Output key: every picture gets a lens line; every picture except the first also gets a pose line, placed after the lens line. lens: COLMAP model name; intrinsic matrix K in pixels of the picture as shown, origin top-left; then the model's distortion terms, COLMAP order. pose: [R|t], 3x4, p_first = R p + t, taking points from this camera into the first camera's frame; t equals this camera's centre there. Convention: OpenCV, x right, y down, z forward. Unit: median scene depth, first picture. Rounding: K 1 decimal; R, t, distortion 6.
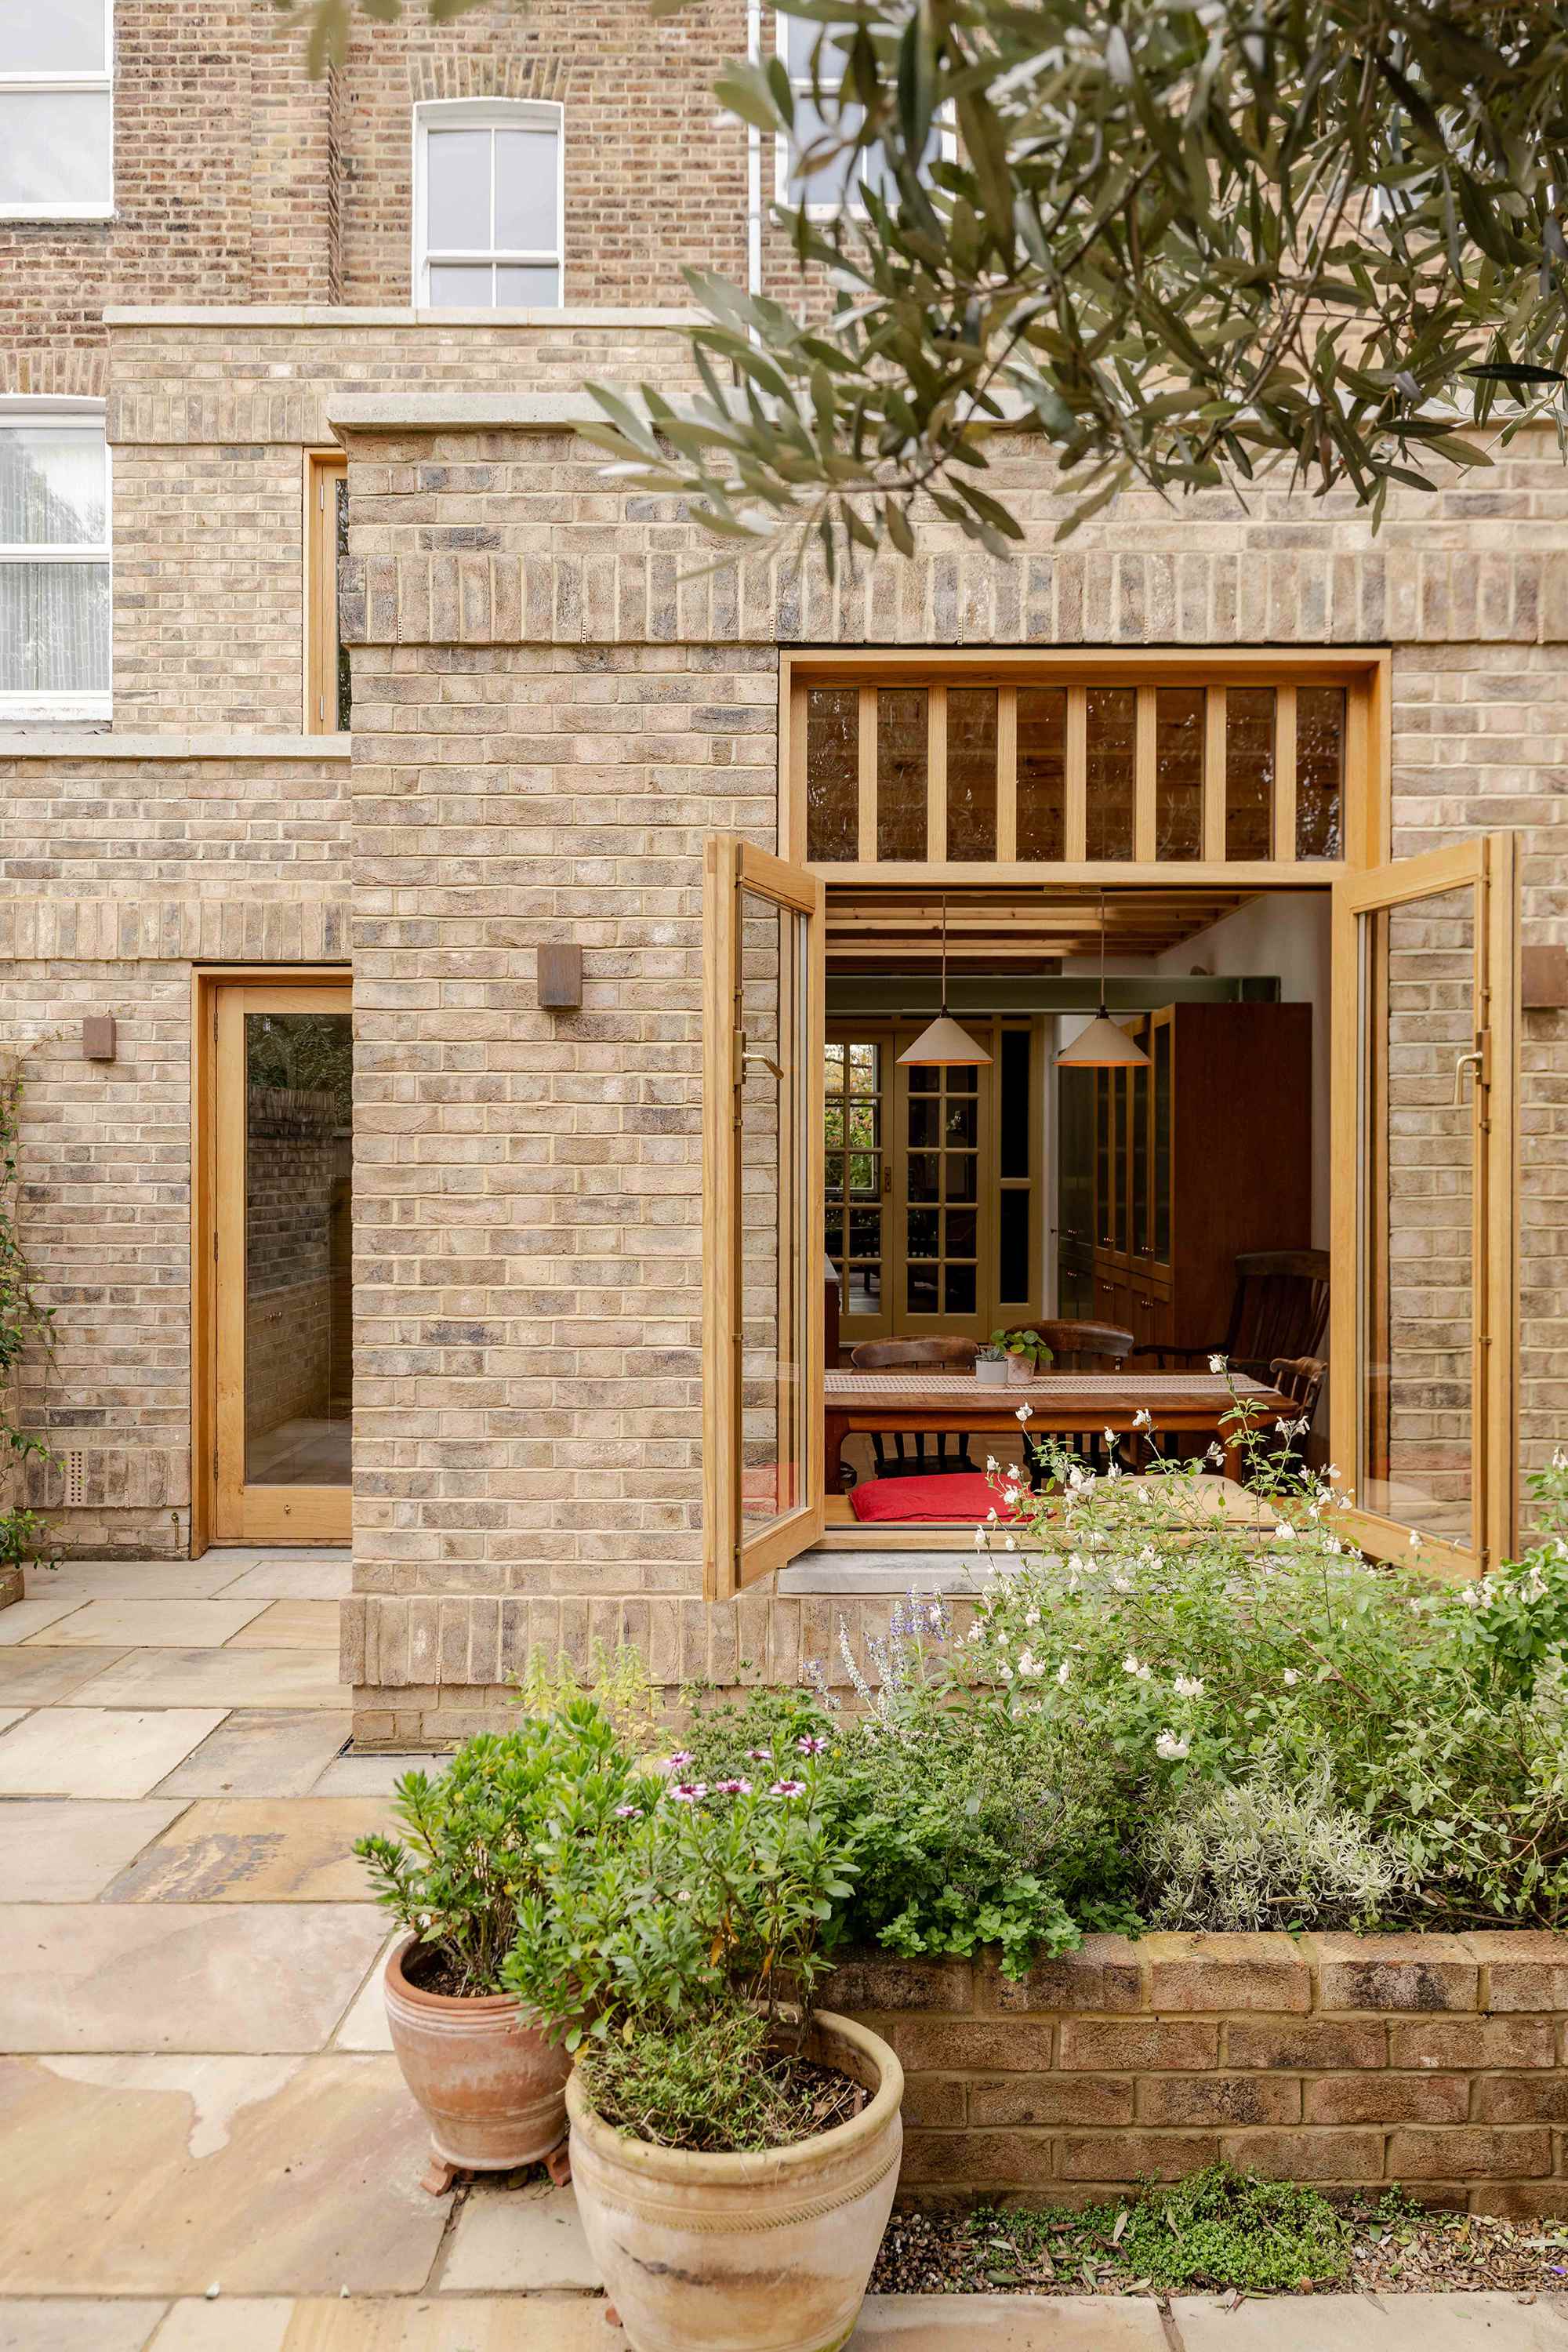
lens RADIAL K [[1455.1, 0, 837.3], [0, 1455.1, 1165.0], [0, 0, 1]] dist [0.018102, -0.002039]
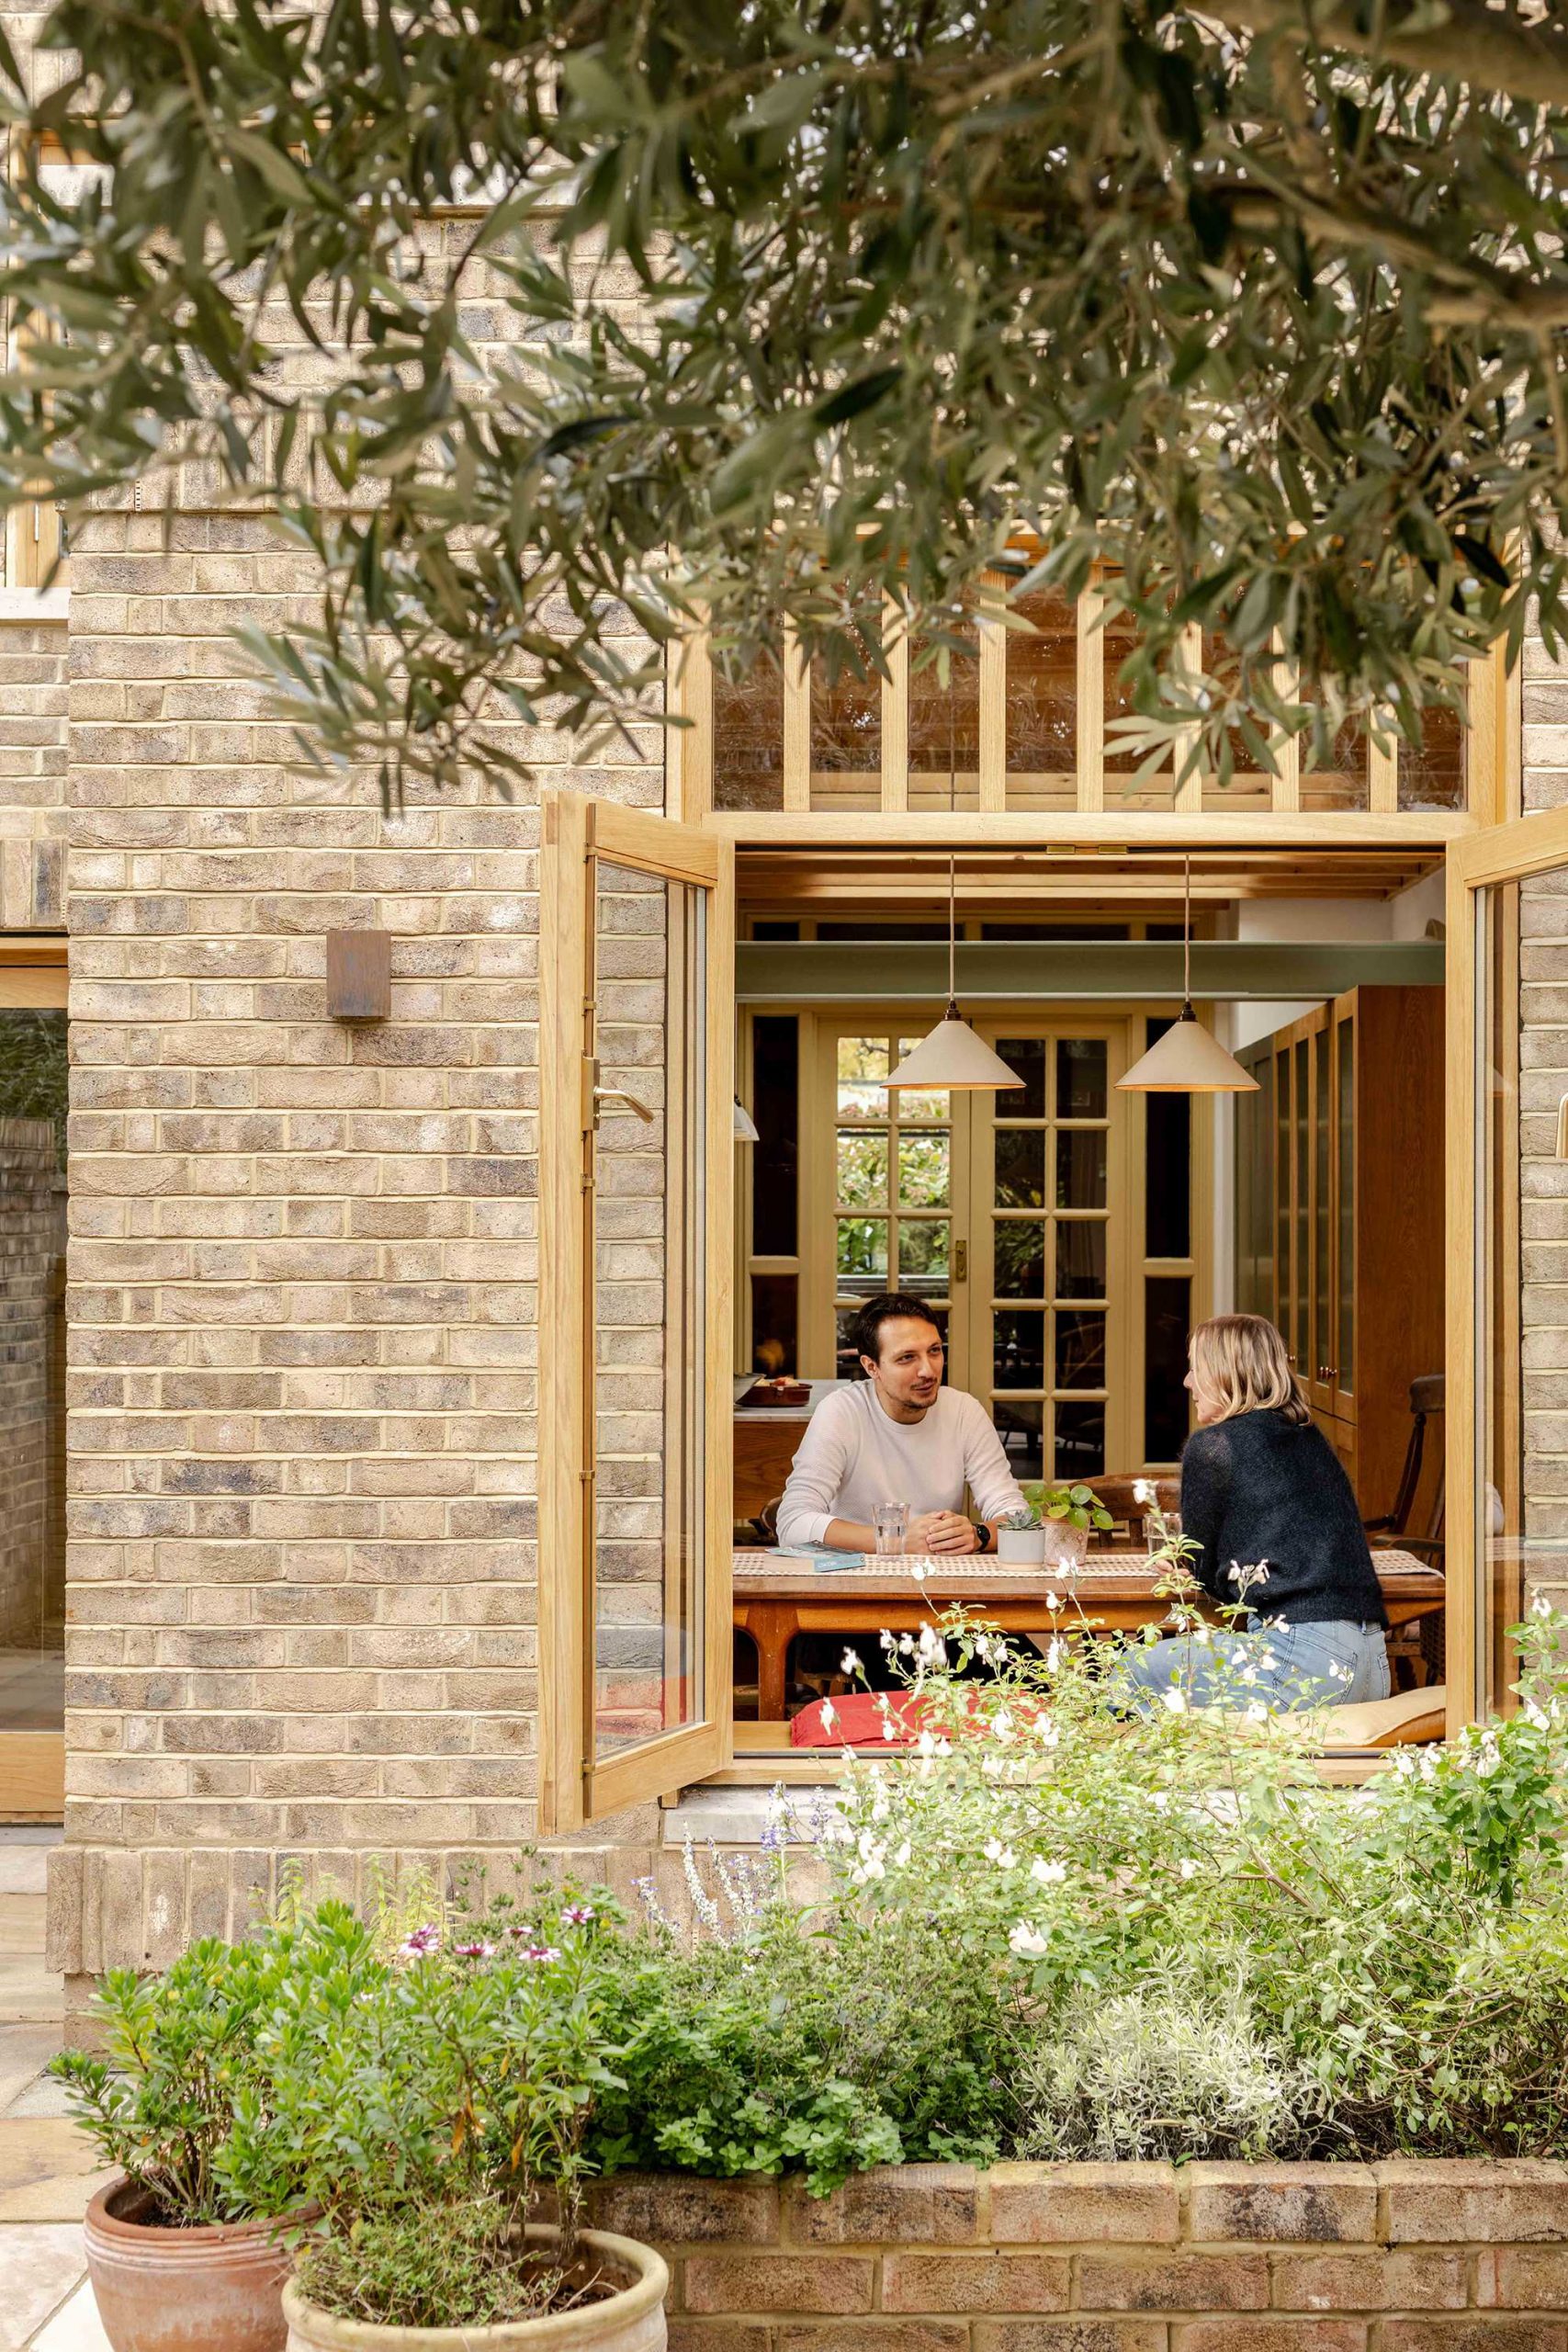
lens RADIAL K [[2346.5, 0, 866.0], [0, 2346.5, 1201.4], [0, 0, 1]] dist [0.003640, 0.019643]
pose [[1.000000, -0.000486, 0.000809, 0.056462], [0.000498, 0.999885, -0.015184, -0.001280], [-0.000802, 0.015184, 0.999884, -0.145948]]
